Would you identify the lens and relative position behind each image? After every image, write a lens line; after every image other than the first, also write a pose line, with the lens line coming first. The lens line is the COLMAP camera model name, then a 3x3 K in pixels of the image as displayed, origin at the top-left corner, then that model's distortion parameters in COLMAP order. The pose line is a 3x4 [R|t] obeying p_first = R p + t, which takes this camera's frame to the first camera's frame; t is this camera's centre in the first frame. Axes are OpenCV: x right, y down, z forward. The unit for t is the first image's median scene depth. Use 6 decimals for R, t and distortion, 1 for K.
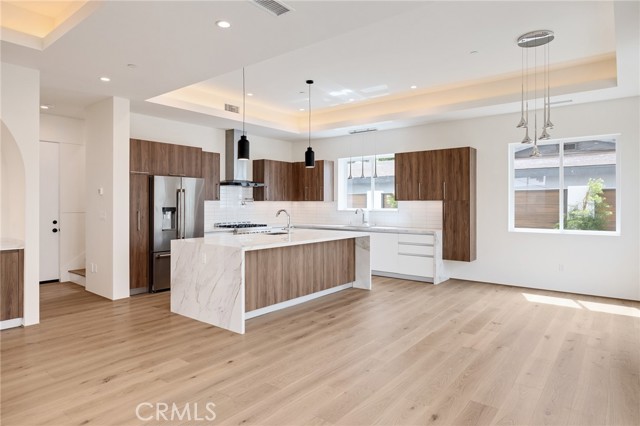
lens RADIAL K [[385.7, 0, 324.1], [0, 385.7, 205.2], [0, 0, 1]] dist [0.003305, -0.003431]
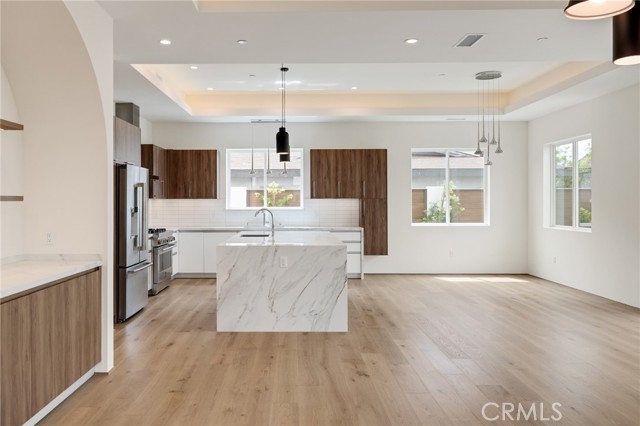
lens RADIAL K [[512.0, 0, 291.0], [0, 512.0, 201.5], [0, 0, 1]] dist [0.005886, 0.009555]
pose [[0.794089, -0.001089, 0.607800, -0.712997], [0.003678, 0.999989, -0.003015, -0.000724], [-0.607790, 0.004630, 0.794084, 0.019090]]
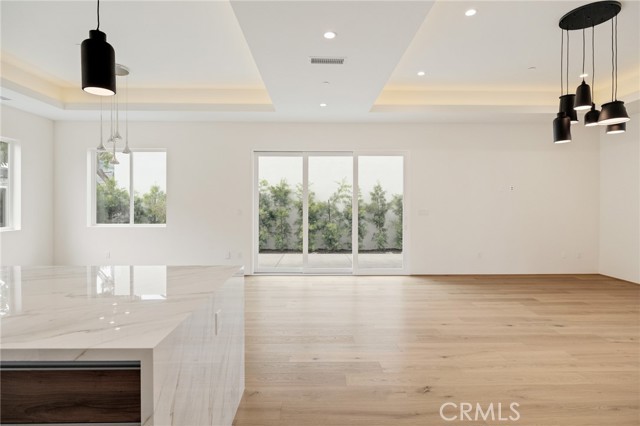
lens RADIAL K [[337.5, 0, 314.6], [0, 337.5, 210.0], [0, 0, 1]] dist [0.001795, 0.000799]
pose [[-0.628447, -0.017685, 0.777651, -0.477872], [-0.001659, 0.999770, 0.021396, -0.002229], [-0.777851, 0.012157, -0.628331, 0.804362]]
